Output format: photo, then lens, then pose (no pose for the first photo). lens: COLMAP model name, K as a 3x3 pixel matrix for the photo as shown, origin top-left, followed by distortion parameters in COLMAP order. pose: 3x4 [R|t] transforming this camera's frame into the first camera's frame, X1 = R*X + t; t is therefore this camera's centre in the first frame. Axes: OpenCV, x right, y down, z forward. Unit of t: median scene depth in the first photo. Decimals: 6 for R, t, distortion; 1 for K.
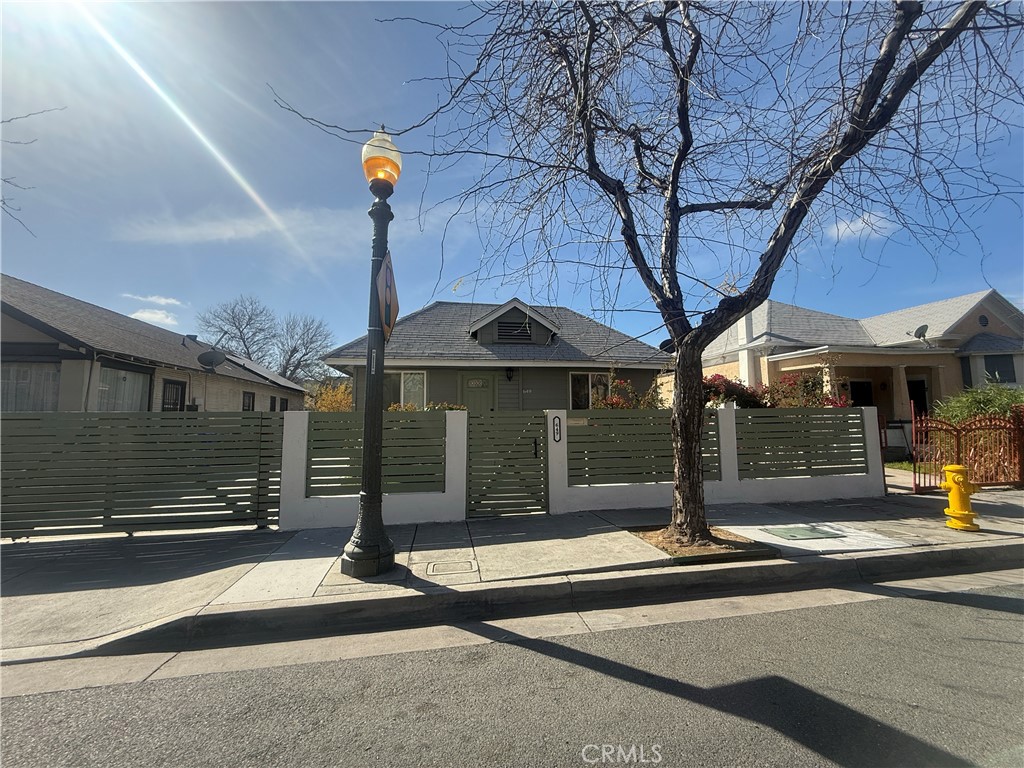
lens RADIAL K [[407.8, 0, 512.0], [0, 407.8, 384.0], [0, 0, 1]] dist [-0.000175, -0.000159]
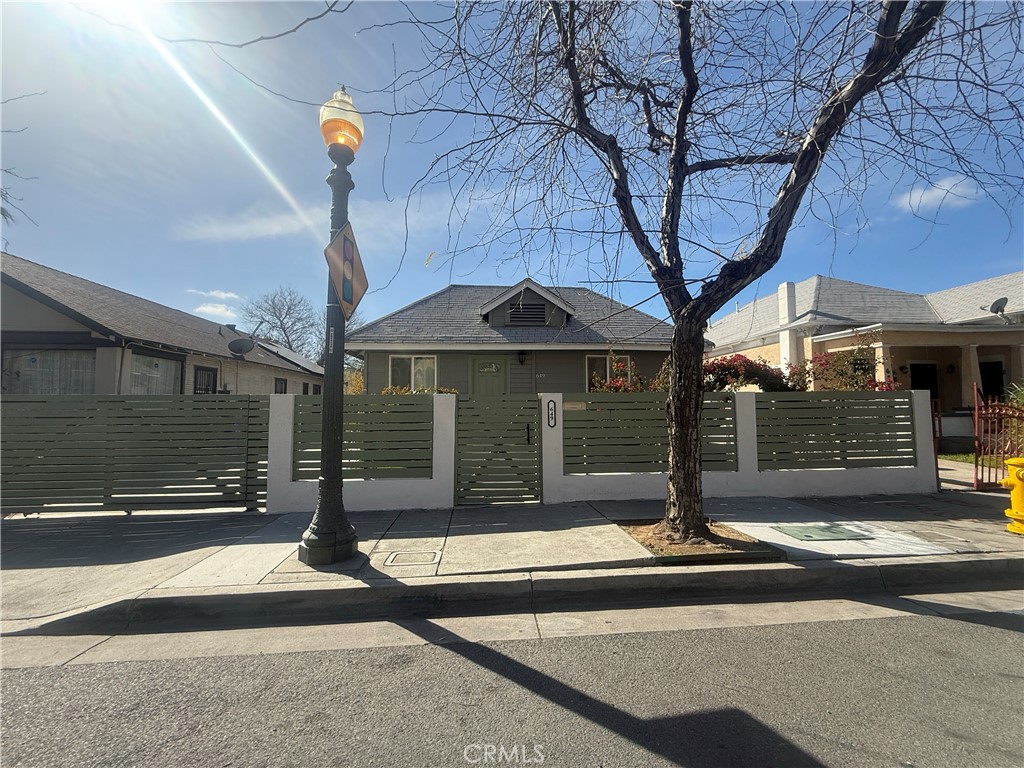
lens RADIAL K [[407.8, 0, 512.0], [0, 407.8, 384.0], [0, 0, 1]] dist [-0.000175, -0.000159]
pose [[0.995448, -0.002711, -0.095270, 0.121474], [0.005719, 0.999493, 0.031313, 0.014153], [0.095136, -0.031715, 0.994959, 0.069845]]
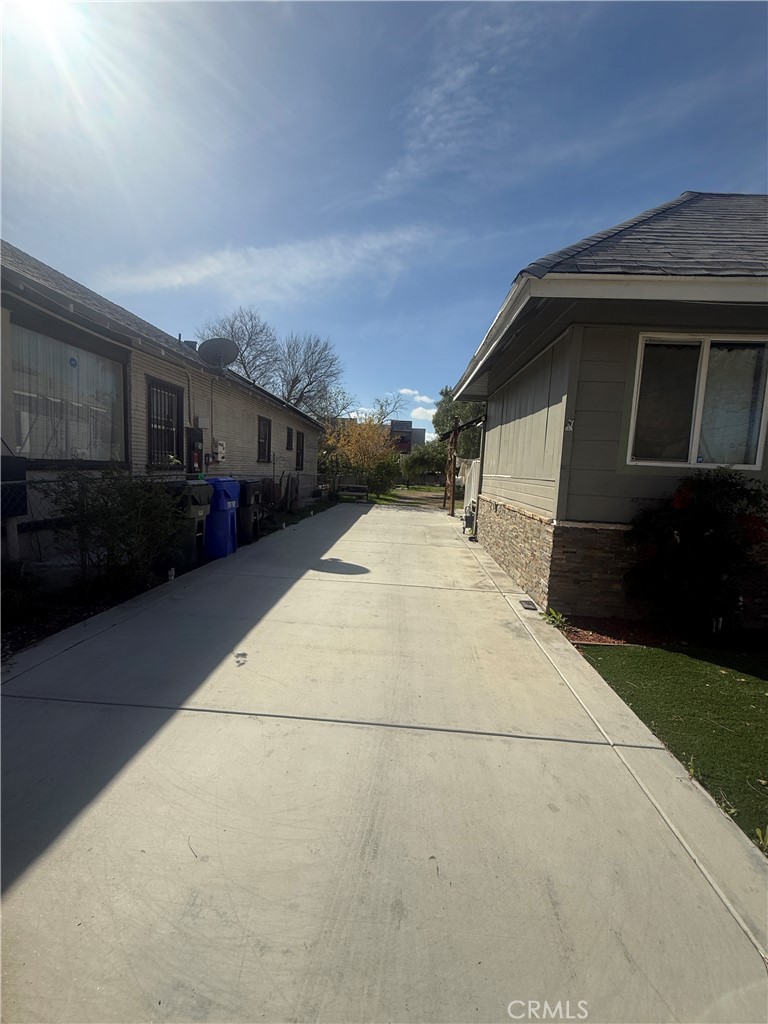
lens RADIAL K [[407.8, 0, 384.1], [0, 407.8, 509.6], [0, 0, 1]] dist [-0.000175, -0.000159]
pose [[0.970543, 0.076388, -0.228499, -0.837150], [-0.032911, 0.981551, 0.188349, 0.108459], [0.238671, -0.175281, 0.955151, 1.079919]]
